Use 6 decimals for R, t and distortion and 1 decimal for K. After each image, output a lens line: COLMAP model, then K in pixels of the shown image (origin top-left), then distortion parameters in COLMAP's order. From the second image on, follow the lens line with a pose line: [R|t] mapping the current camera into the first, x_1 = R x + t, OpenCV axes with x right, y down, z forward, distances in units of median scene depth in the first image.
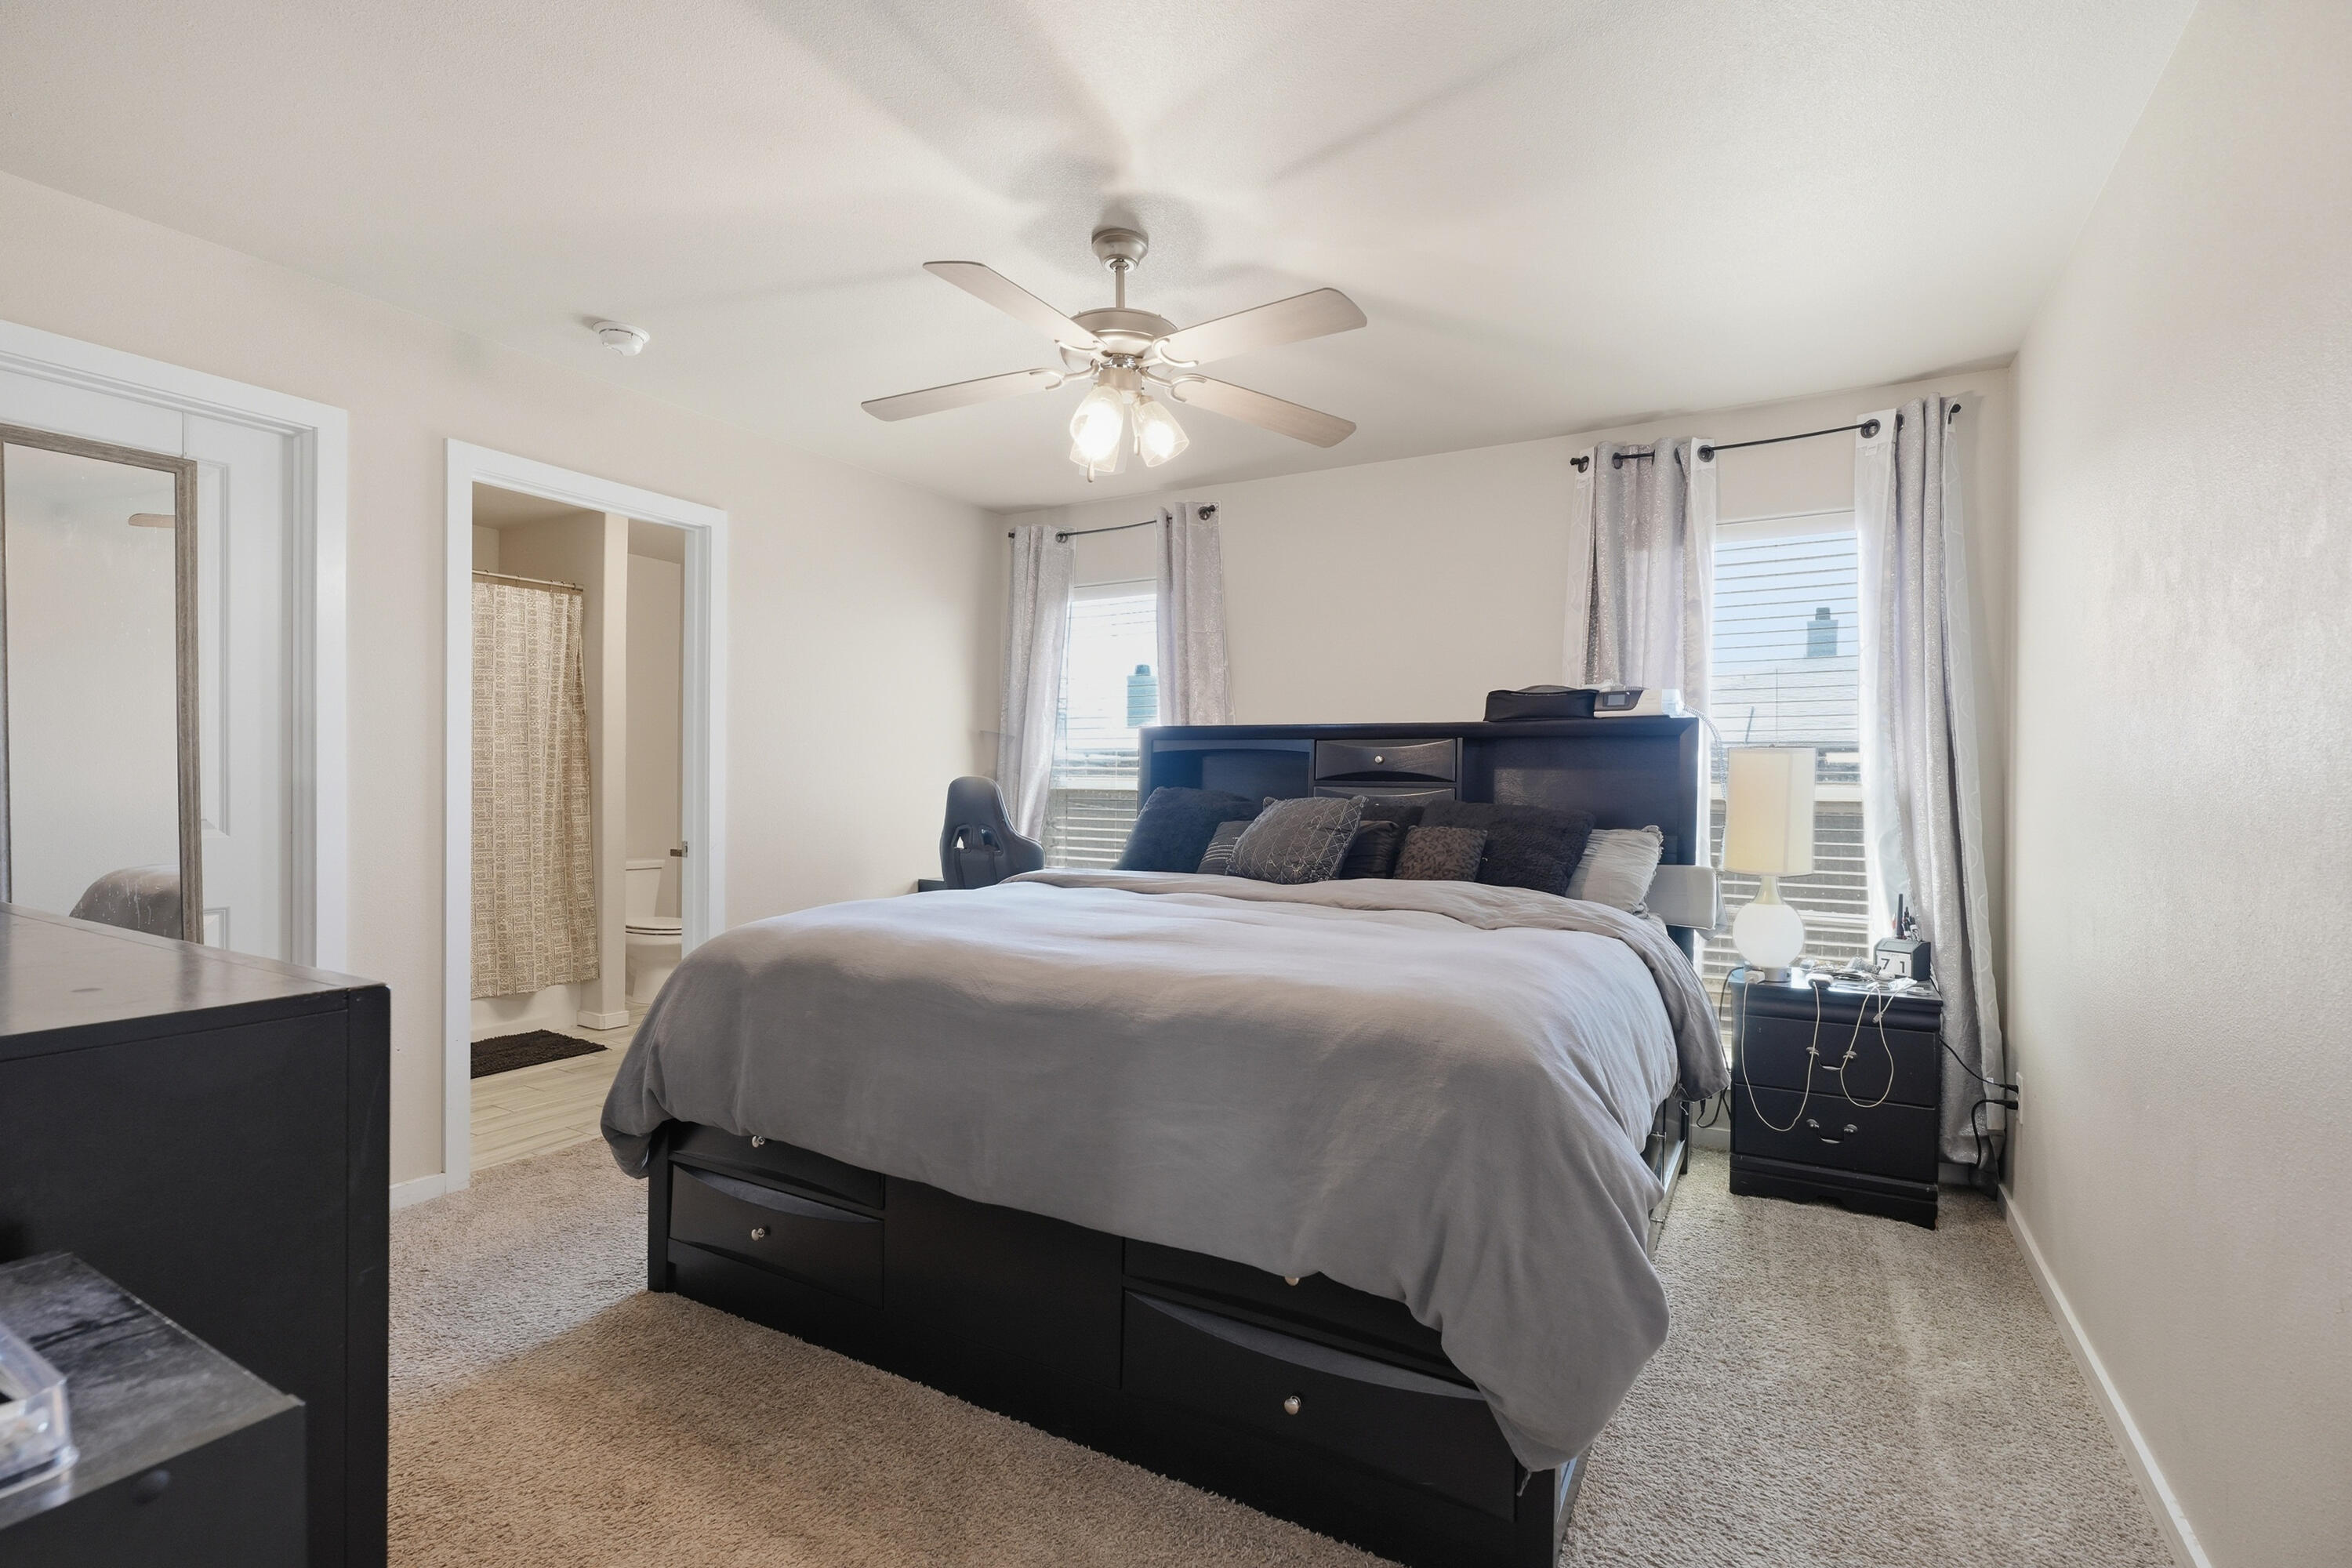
lens RADIAL K [[1060.9, 0, 1154.9], [0, 1060.9, 784.4], [0, 0, 1]] dist [-0.009002, 0.003072]
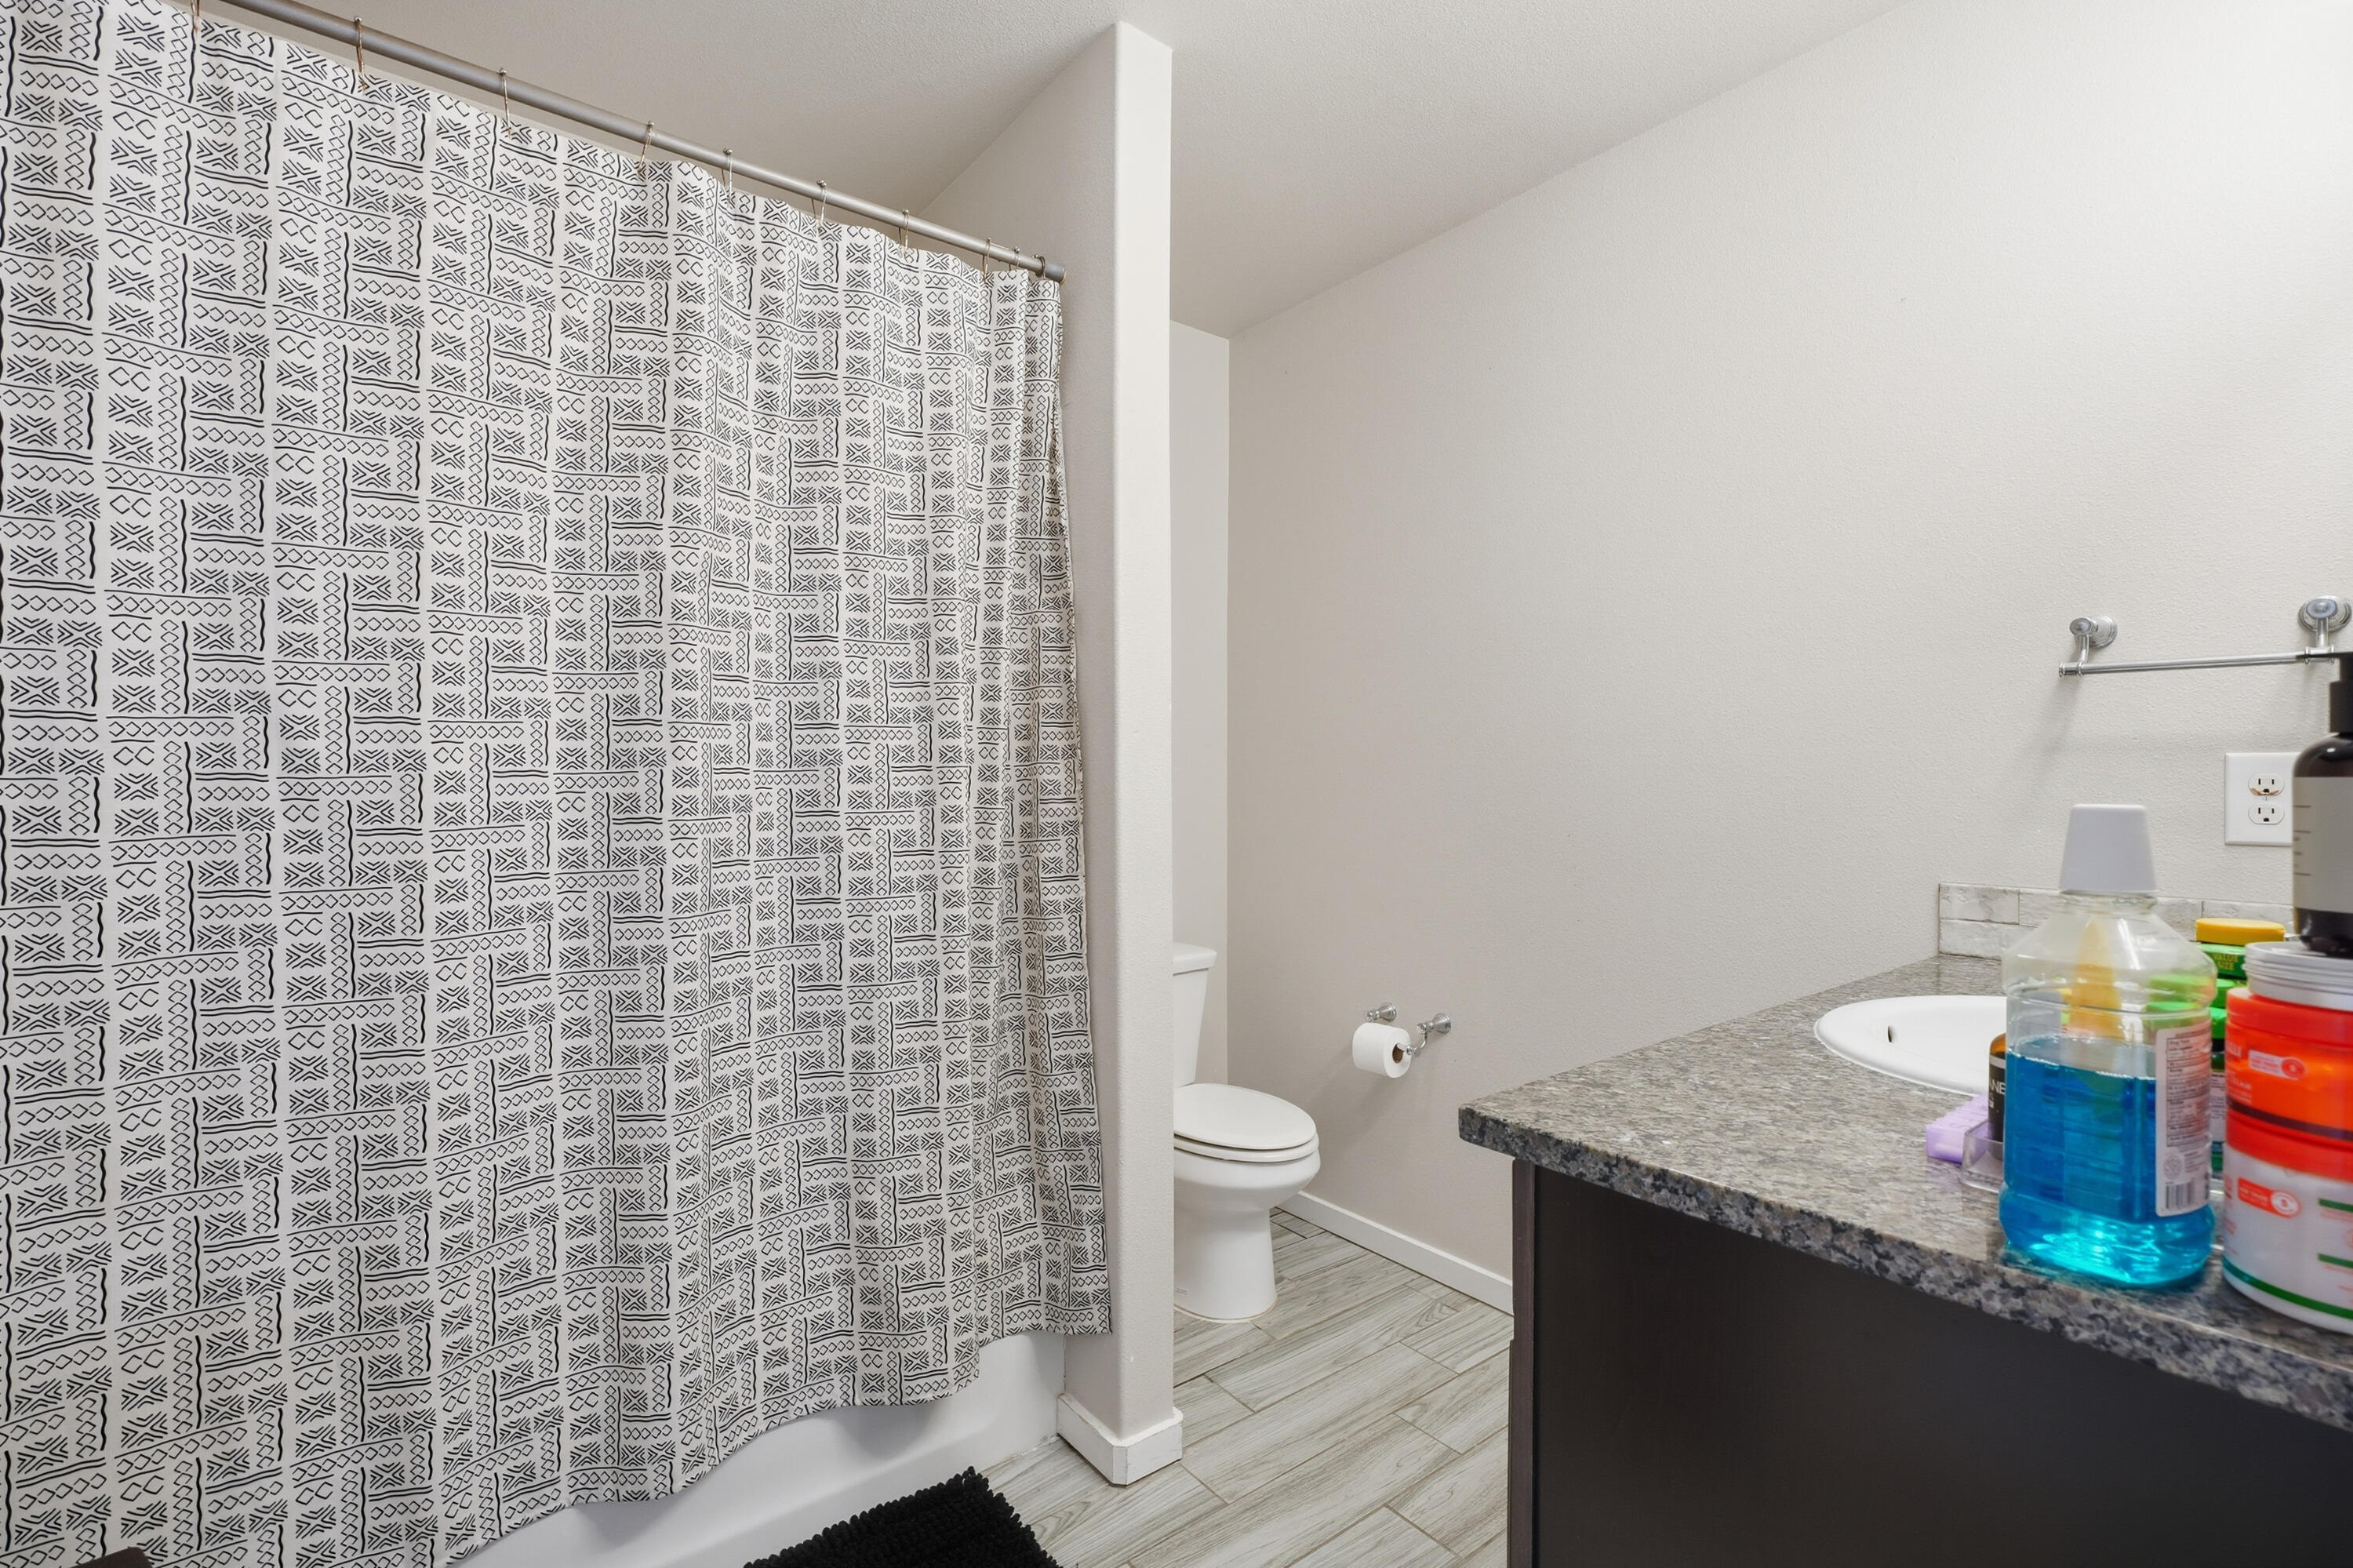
lens RADIAL K [[1061.4, 0, 1162.5], [0, 1061.4, 784.0], [0, 0, 1]] dist [-0.009002, 0.003072]
pose [[0.929831, -0.007411, -0.367912, -0.377856], [0.007797, 0.999970, -0.000439, -0.003504], [0.367904, -0.002461, 0.929860, 0.676800]]
